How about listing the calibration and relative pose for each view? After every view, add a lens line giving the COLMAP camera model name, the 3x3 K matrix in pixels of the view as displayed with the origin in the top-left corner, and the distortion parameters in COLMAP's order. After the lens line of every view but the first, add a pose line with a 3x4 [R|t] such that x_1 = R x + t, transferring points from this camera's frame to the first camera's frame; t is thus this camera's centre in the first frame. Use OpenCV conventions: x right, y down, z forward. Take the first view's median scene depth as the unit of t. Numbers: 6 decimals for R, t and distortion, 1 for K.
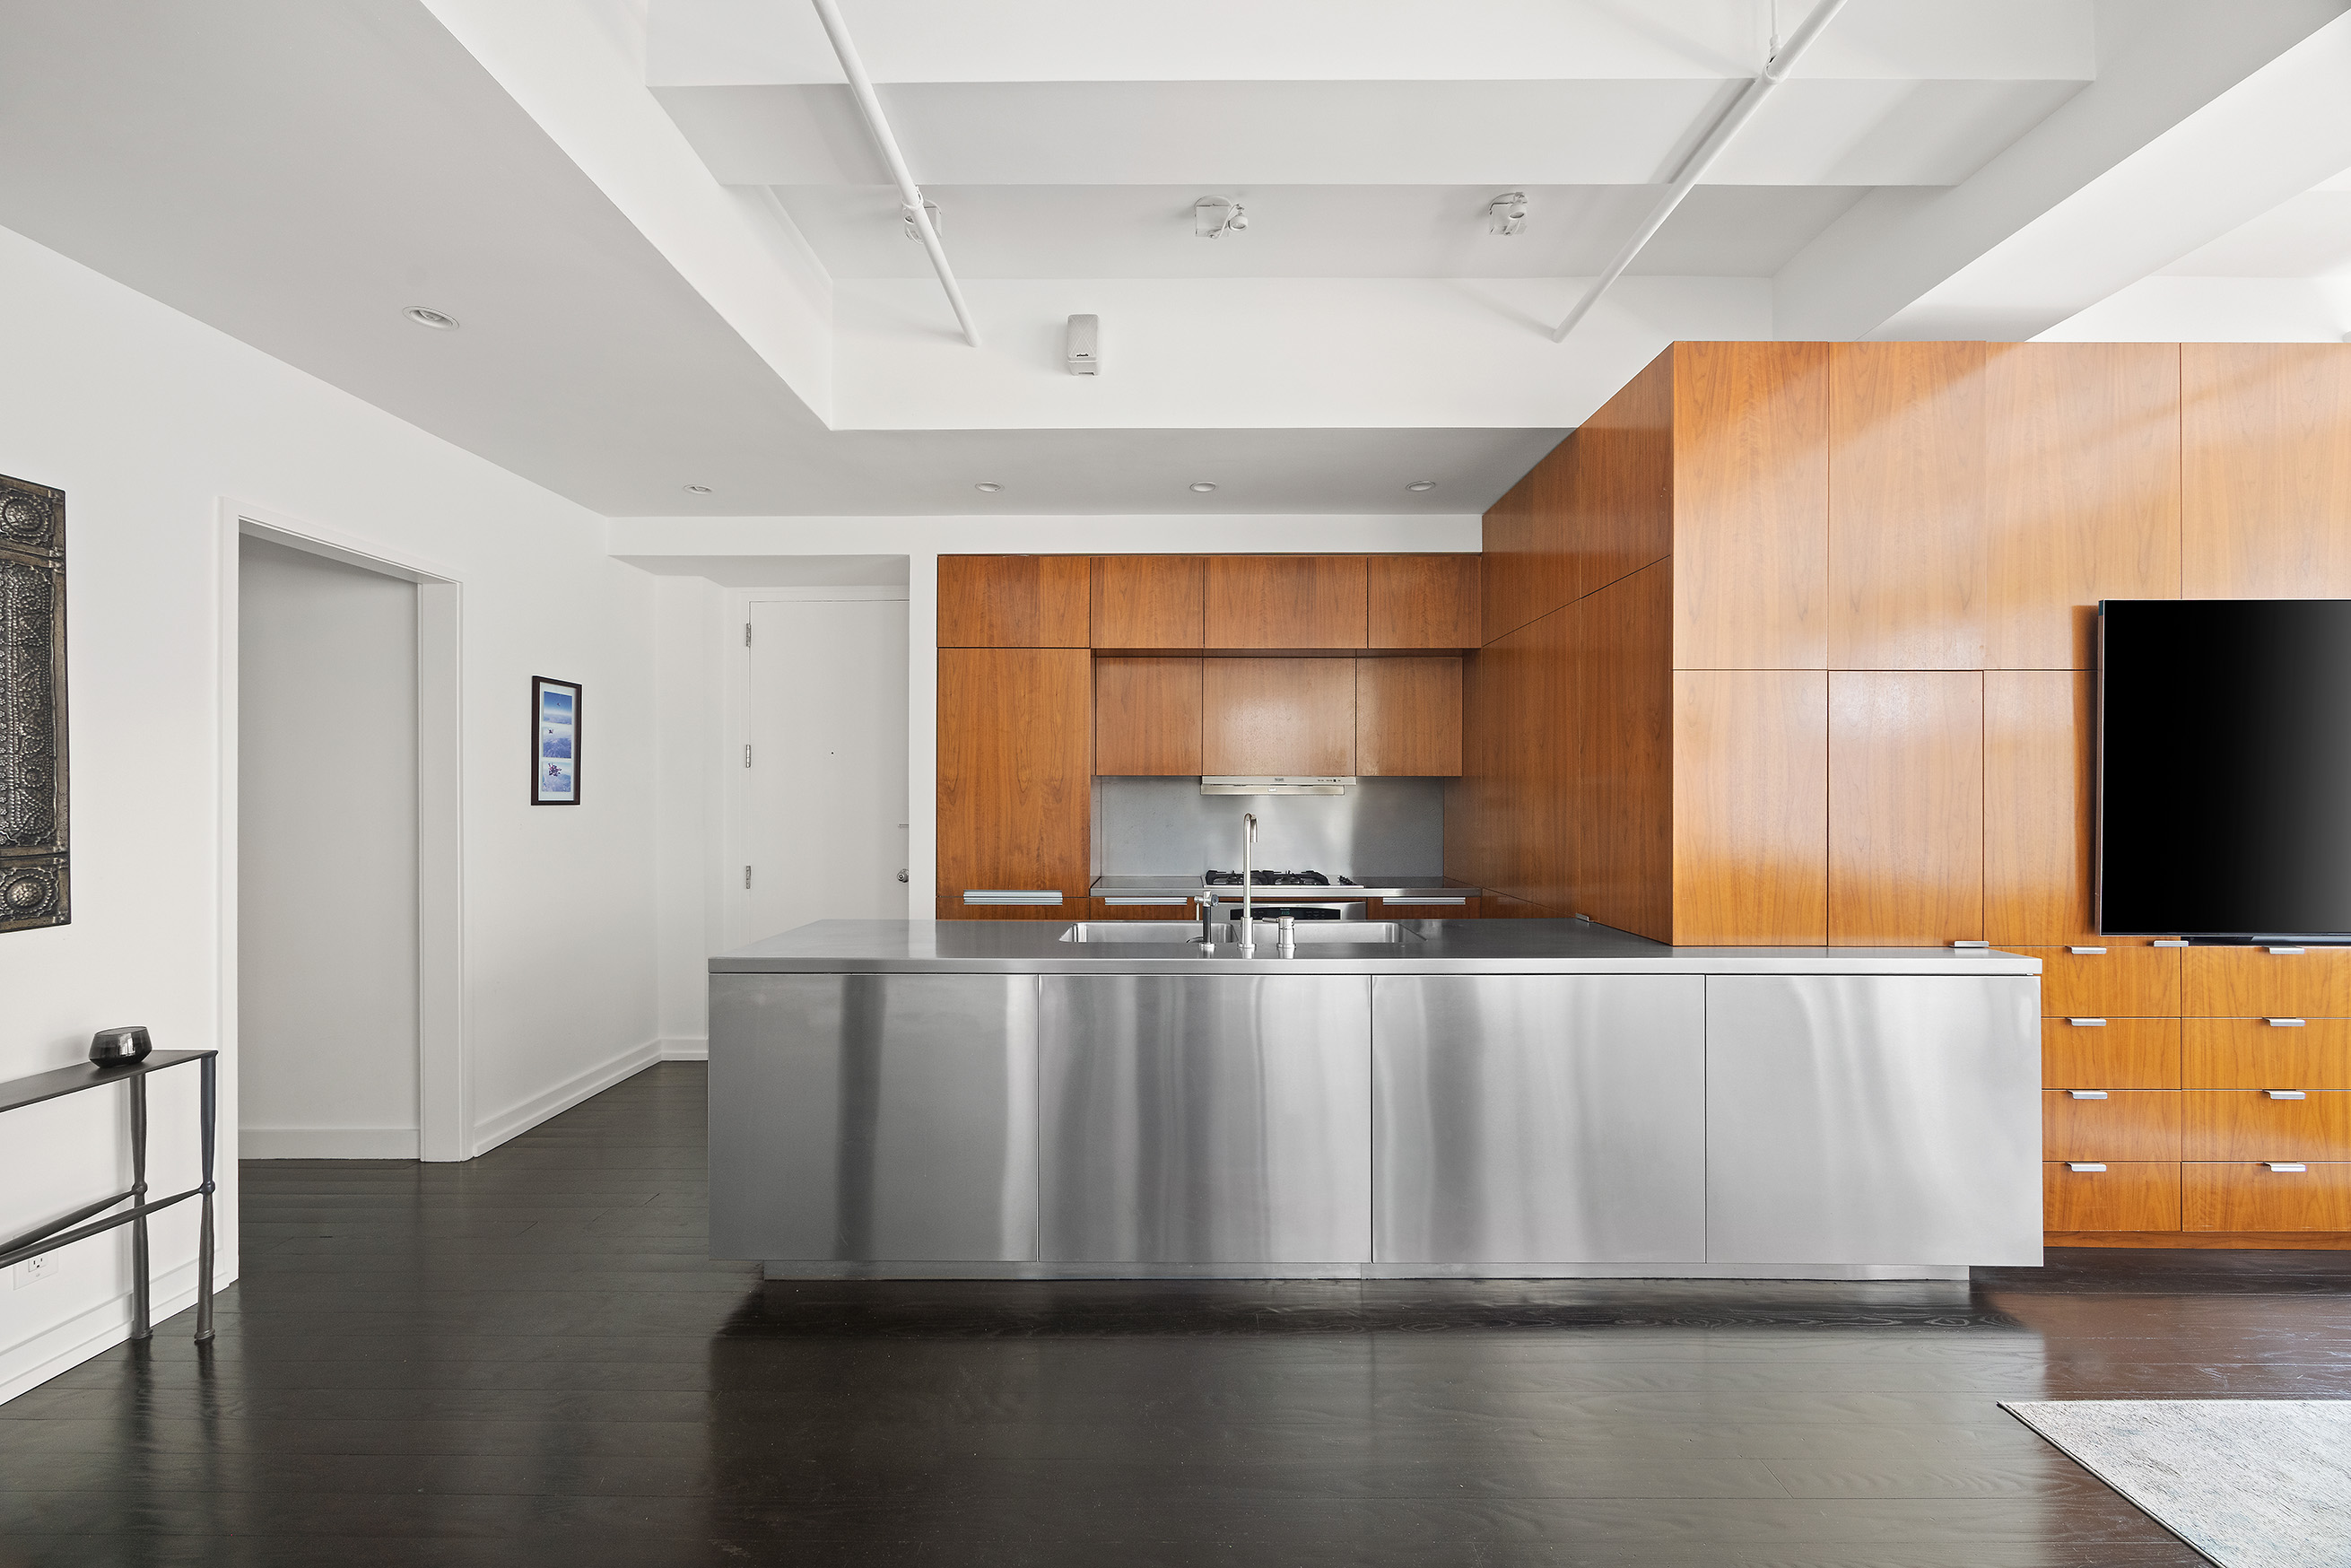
lens RADIAL K [[898.7, 0, 1184.2], [0, 898.7, 803.7], [0, 0, 1]] dist [-0.008764, 0.001770]
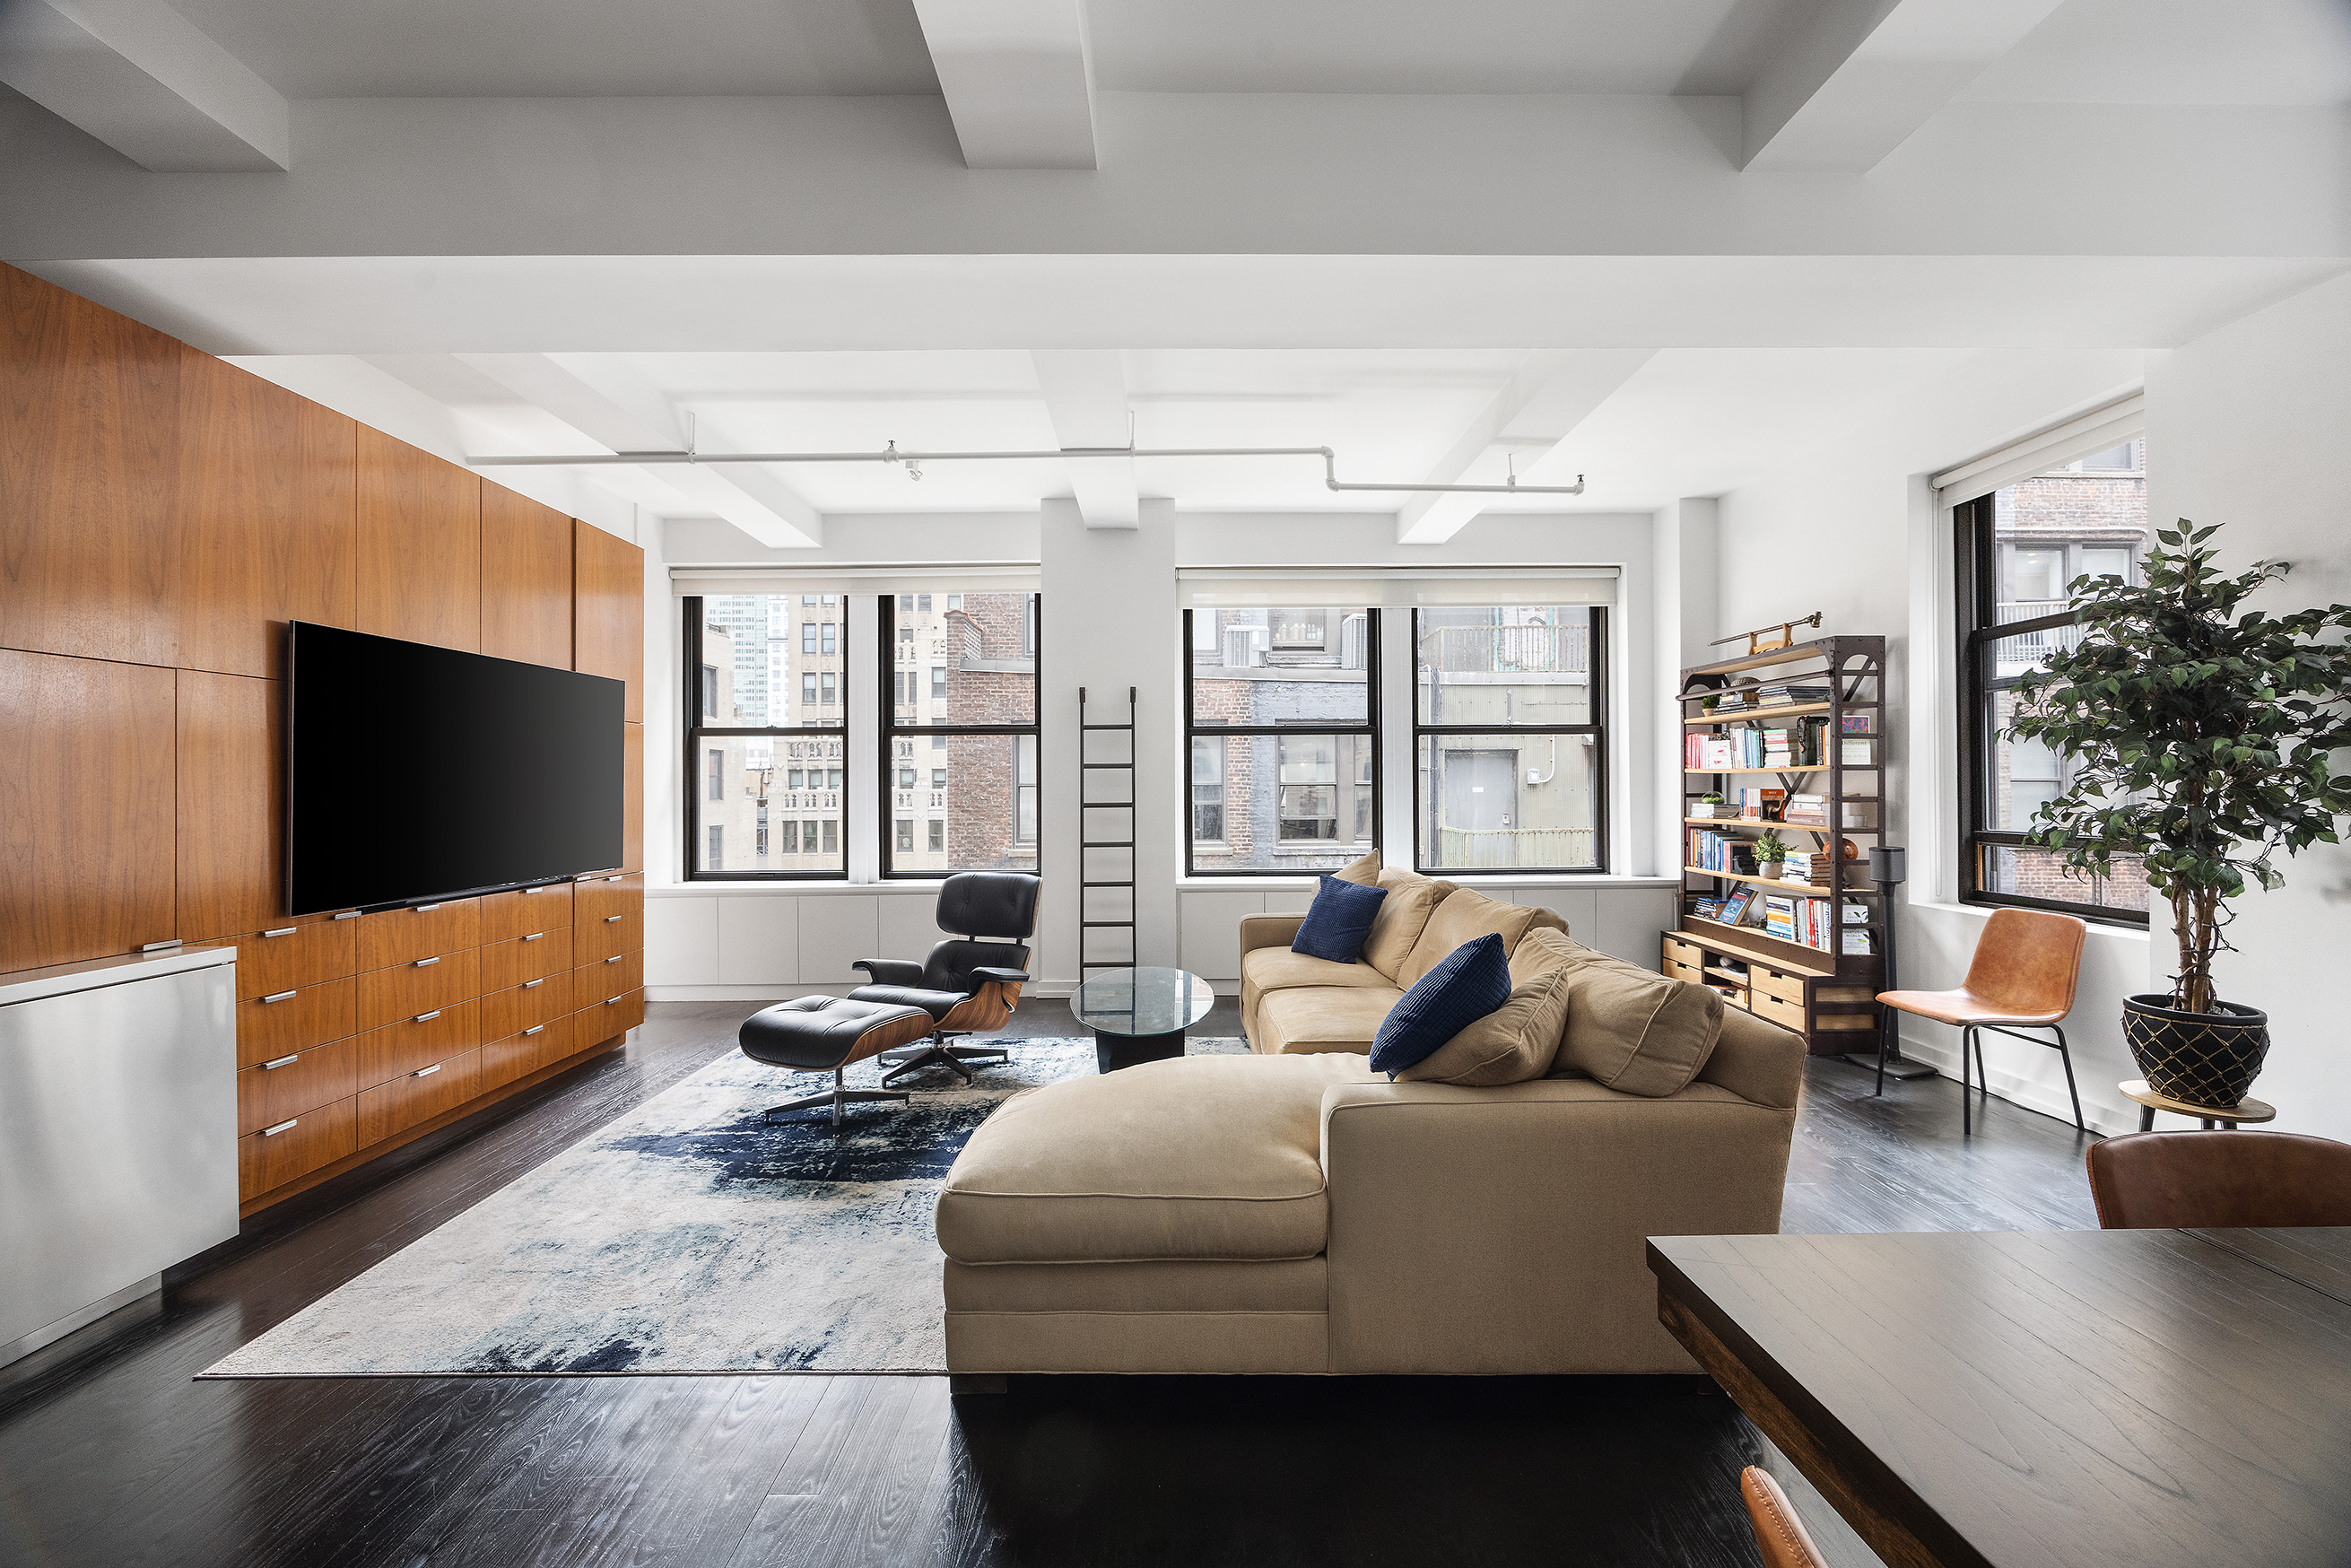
lens RADIAL K [[898.7, 0, 1165.6], [0, 898.7, 769.5], [0, 0, 1]] dist [-0.008764, 0.001770]
pose [[0.002655, 0.017921, 0.999836, -0.101772], [0.016693, 0.999699, -0.017963, -0.000208], [-0.999857, 0.016738, 0.002355, -0.111922]]
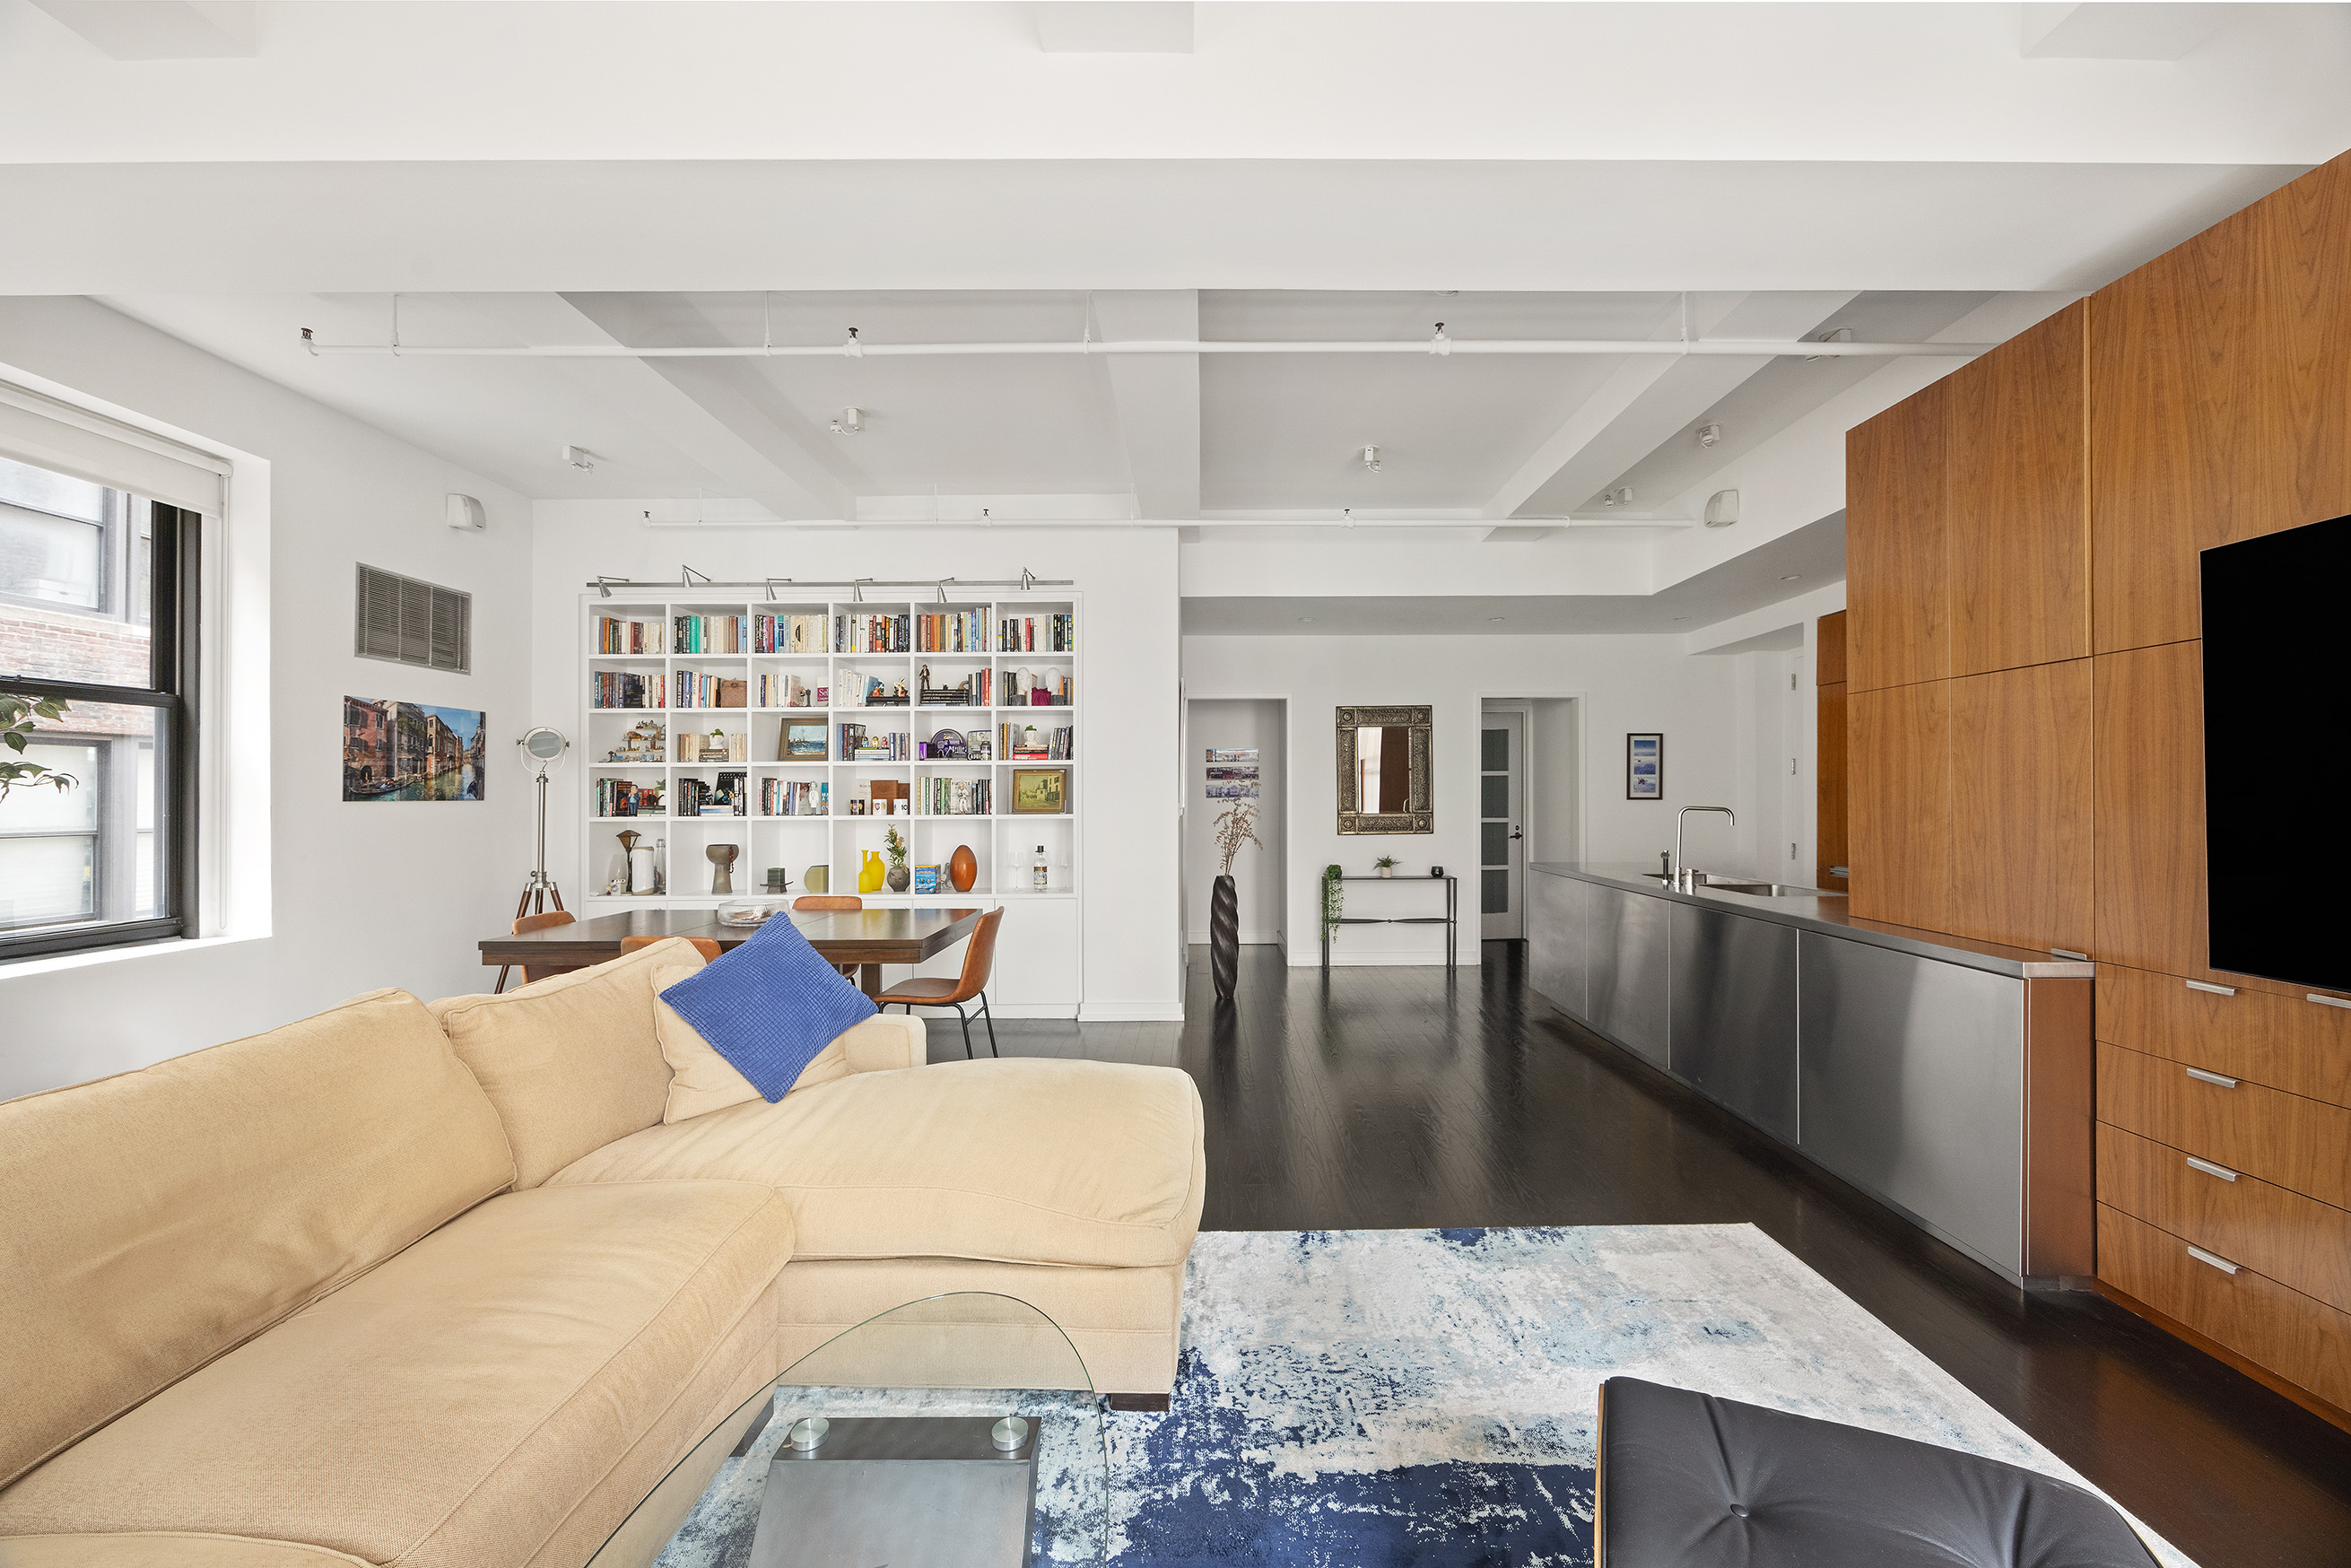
lens RADIAL K [[898.7, 0, 1193.3], [0, 898.7, 780.9], [0, 0, 1]] dist [-0.008764, 0.001770]
pose [[-0.009034, -0.016461, -0.999824, 1.790552], [-0.005447, 0.999850, -0.016412, -0.002459], [0.999944, 0.005298, -0.009122, 0.095966]]
